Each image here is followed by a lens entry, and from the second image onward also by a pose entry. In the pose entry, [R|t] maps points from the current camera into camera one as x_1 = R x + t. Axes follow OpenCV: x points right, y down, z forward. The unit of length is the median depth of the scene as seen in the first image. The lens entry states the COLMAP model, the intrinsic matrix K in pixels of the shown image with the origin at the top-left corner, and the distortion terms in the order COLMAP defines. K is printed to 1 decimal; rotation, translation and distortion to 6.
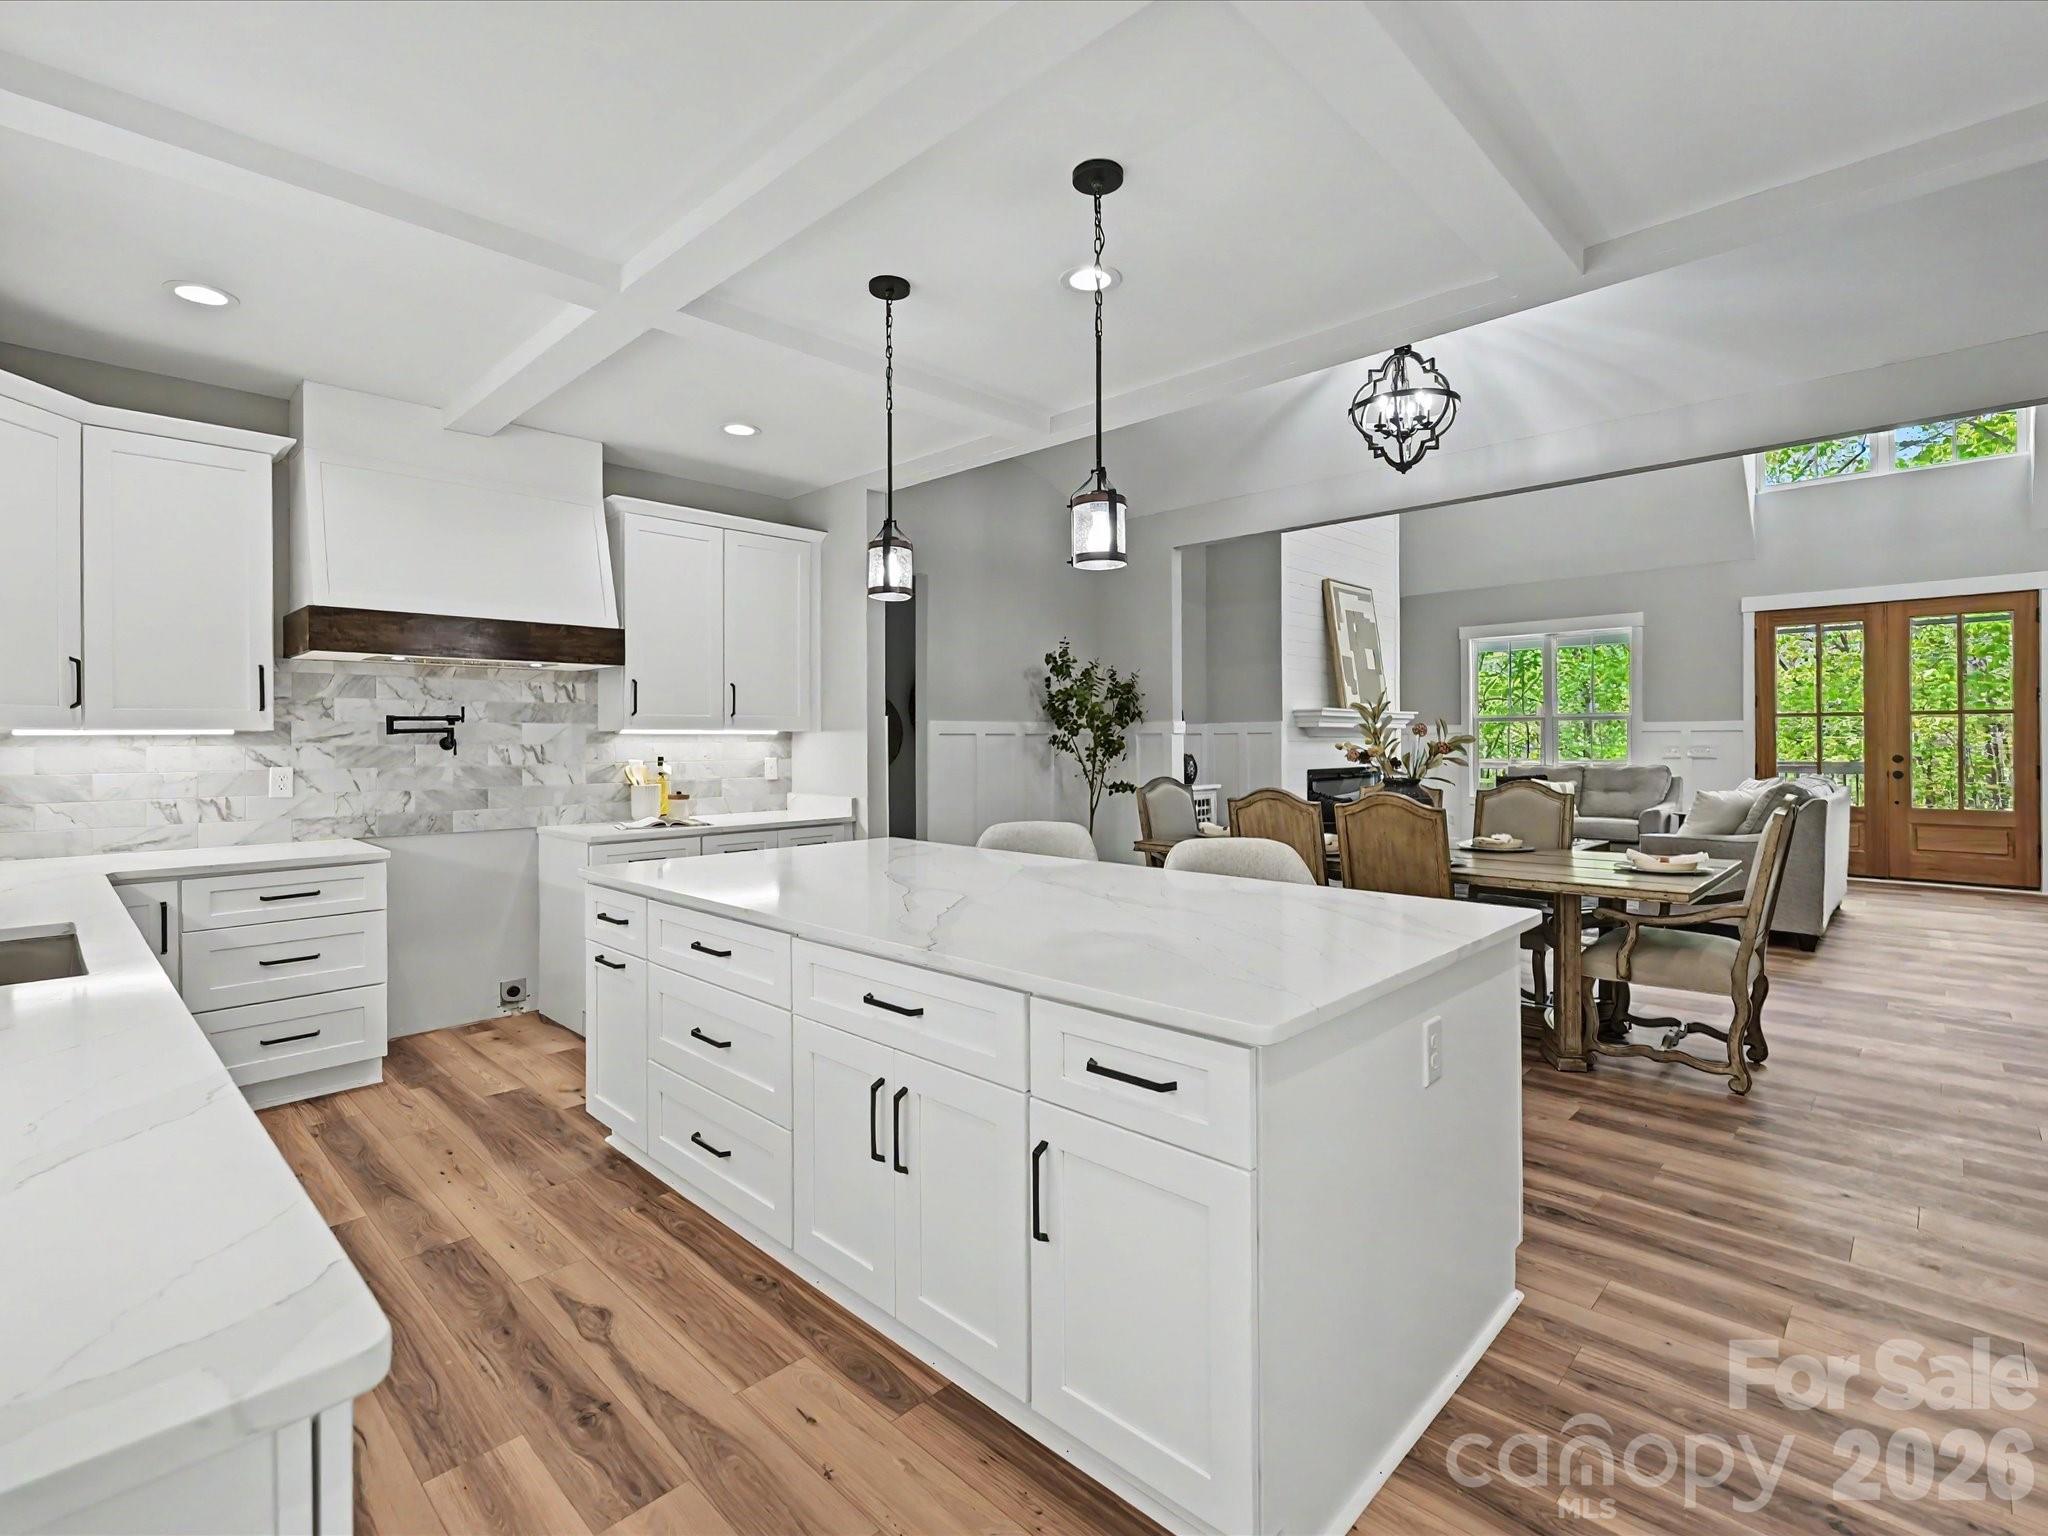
lens RADIAL K [[958.5, 0, 1021.0], [0, 958.5, 734.6], [0, 0, 1]] dist [-0.000297, 0.000027]
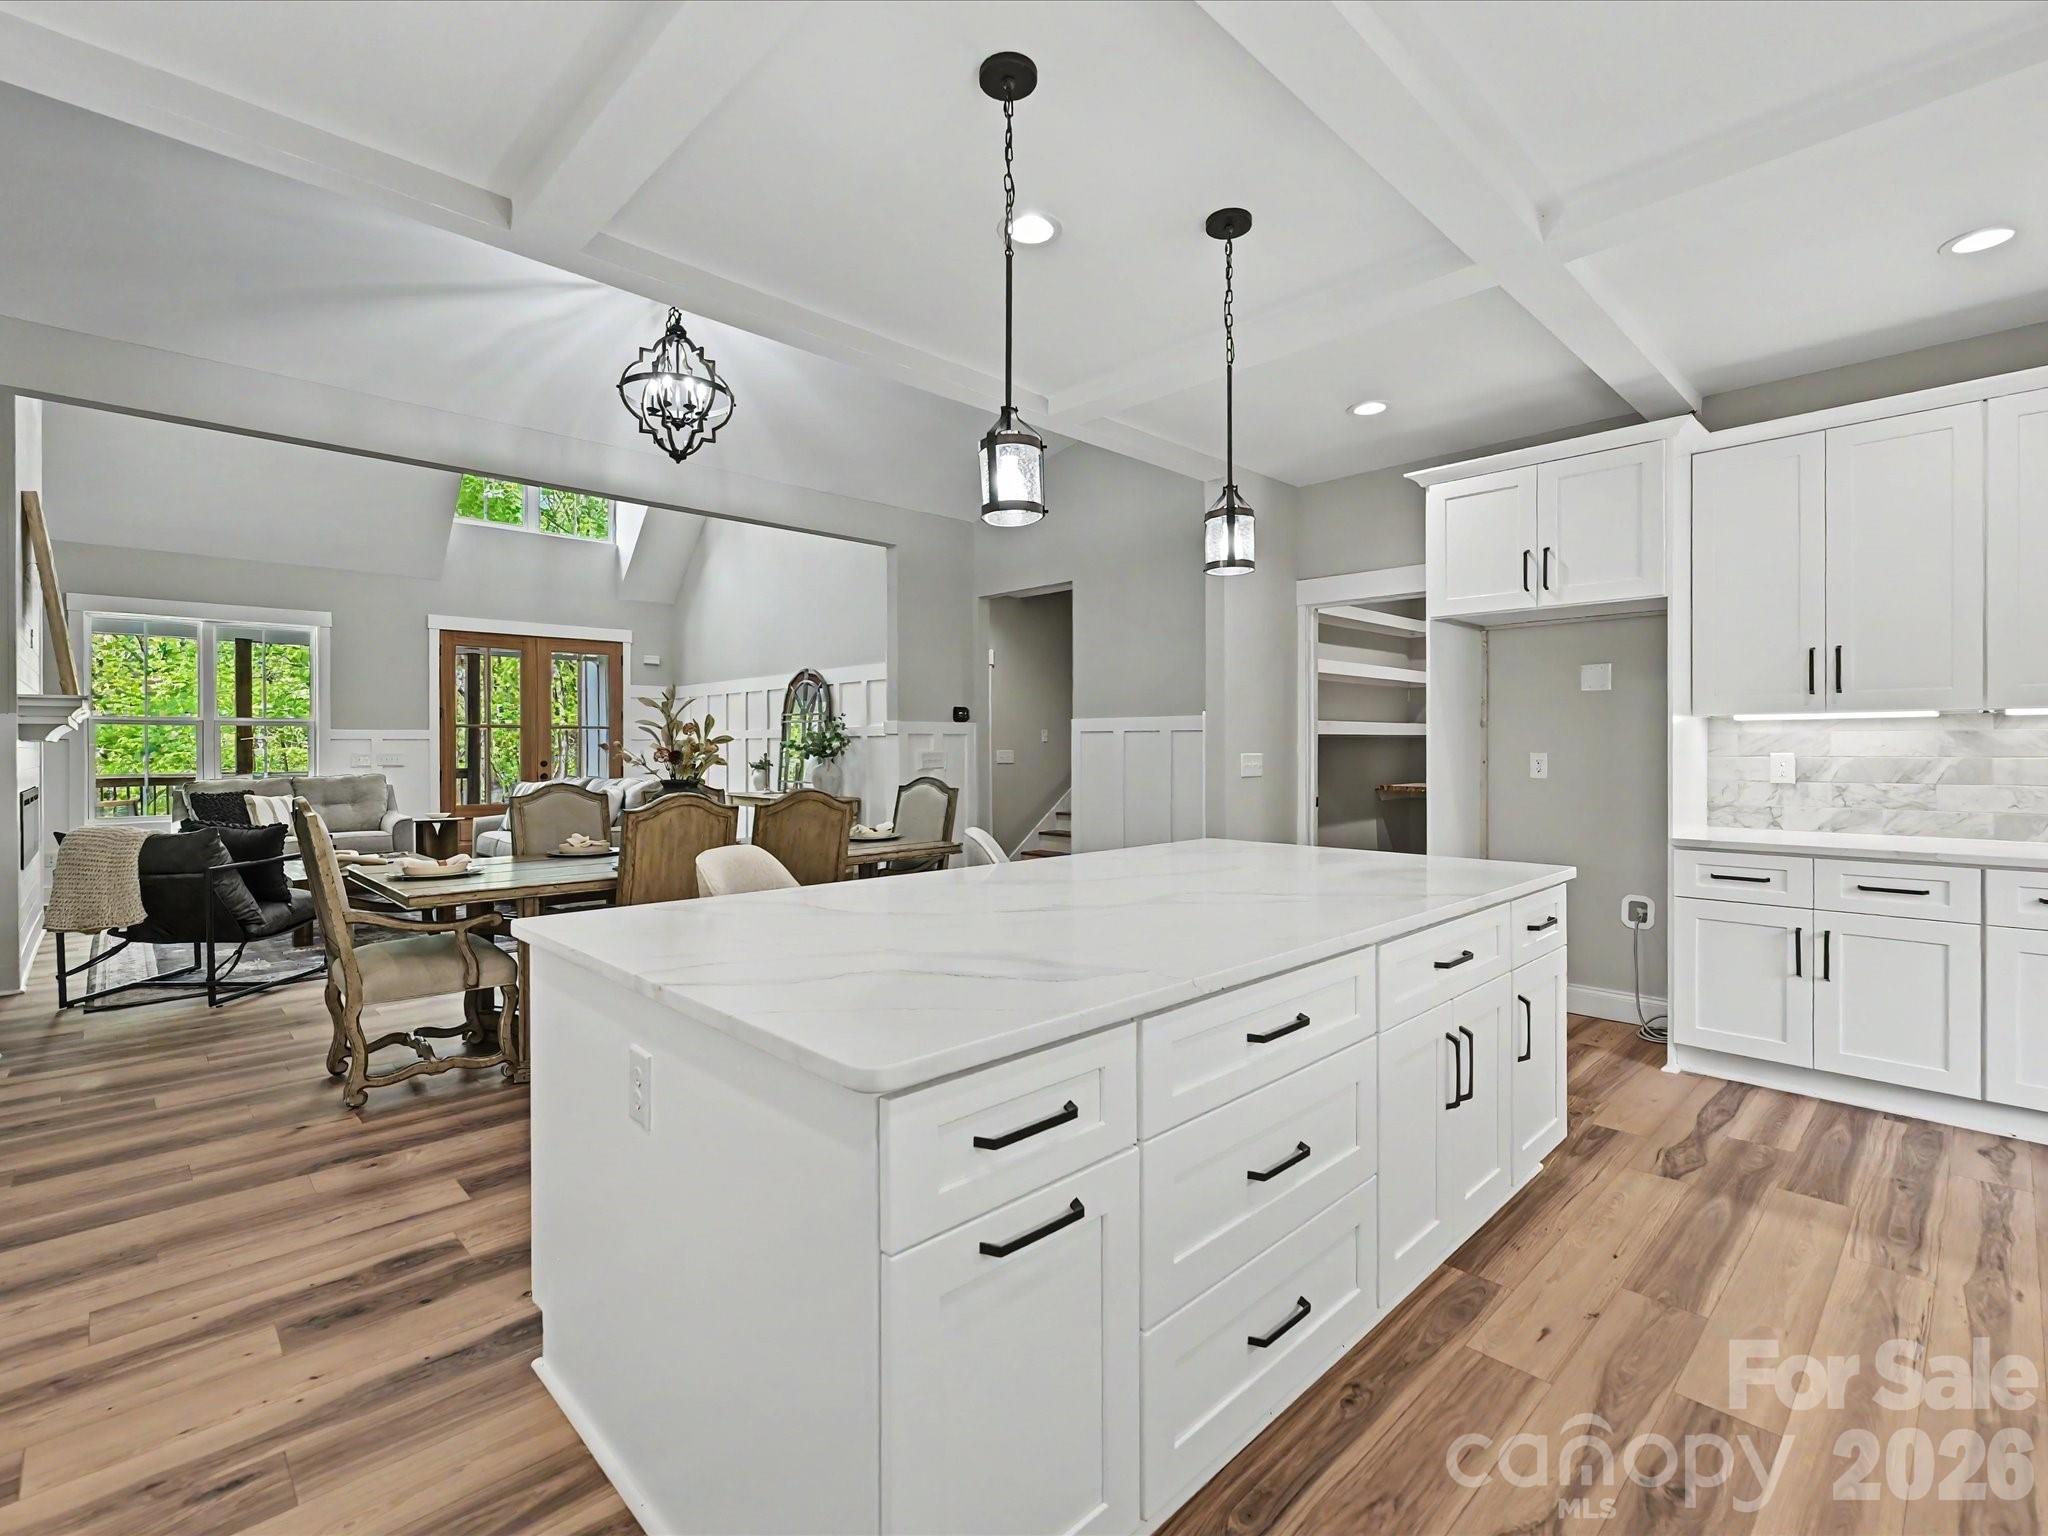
lens RADIAL K [[937.5, 0, 1020.2], [0, 937.5, 751.0], [0, 0, 1]] dist [0.001081, 0.000191]
pose [[0.038746, 0.000901, 0.999249, -0.580223], [-0.001491, 0.999999, -0.000844, 0.018678], [-0.999248, -0.001457, 0.038747, 0.682811]]
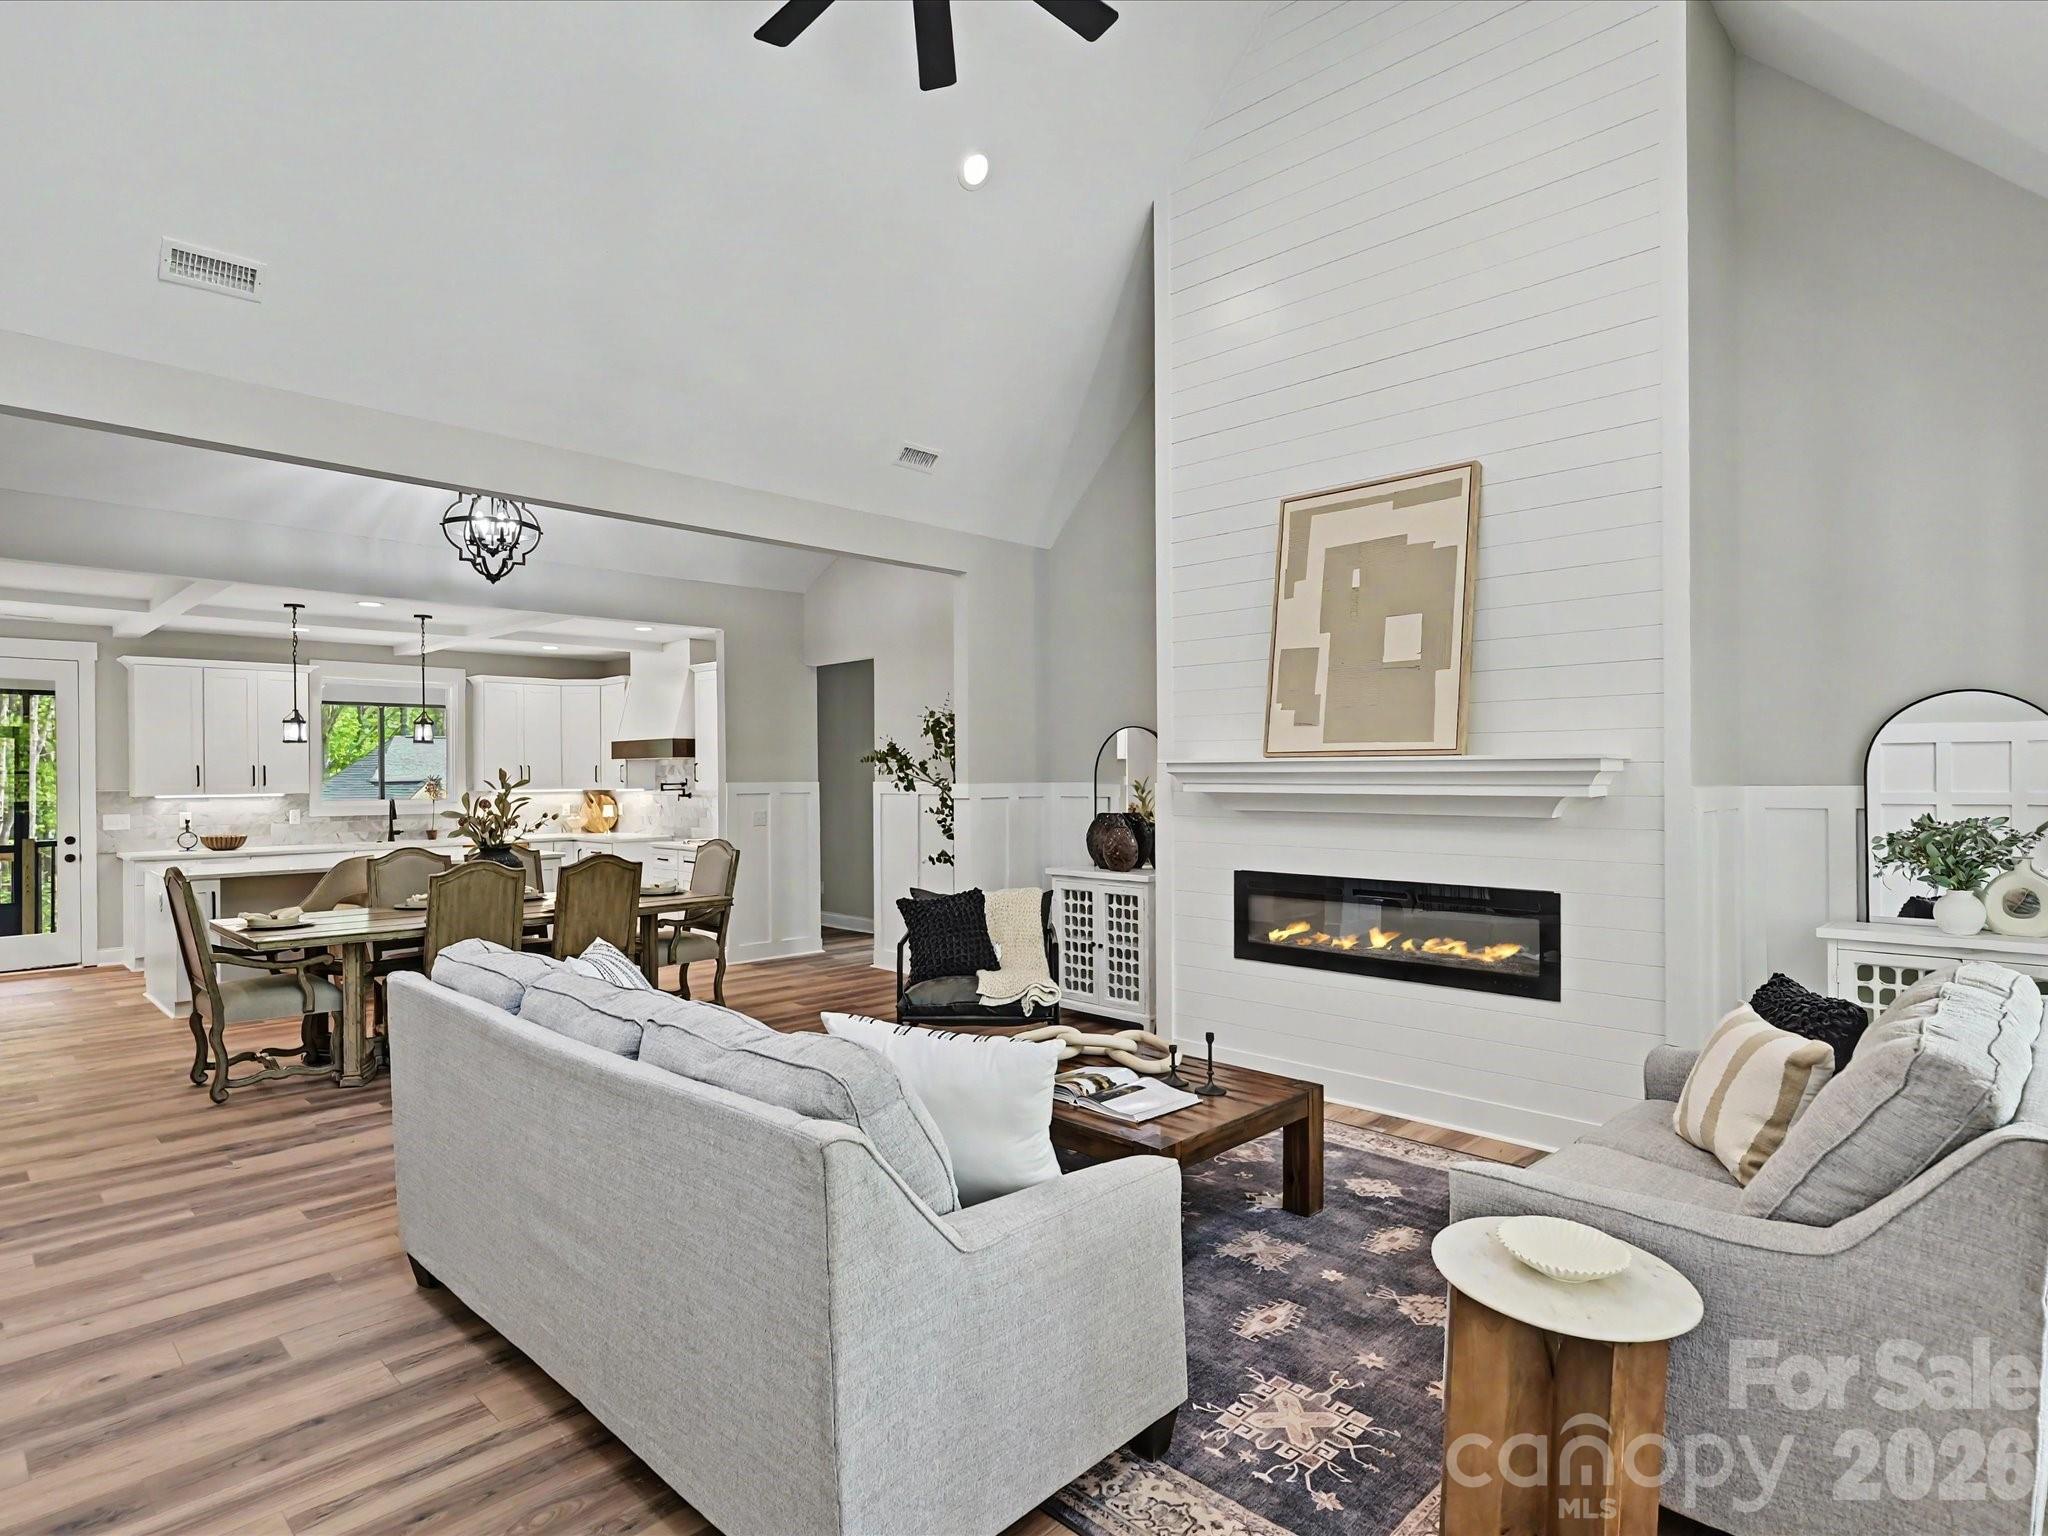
lens RADIAL K [[1120.3, 0, 1018.8], [0, 1120.3, 776.1], [0, 0, 1]] dist [-0.001034, -0.000443]
pose [[-0.012150, 0.008915, -0.999886, 1.914138], [0.010521, 0.999906, 0.008787, -0.048849], [0.999871, -0.010413, -0.012243, 1.808090]]
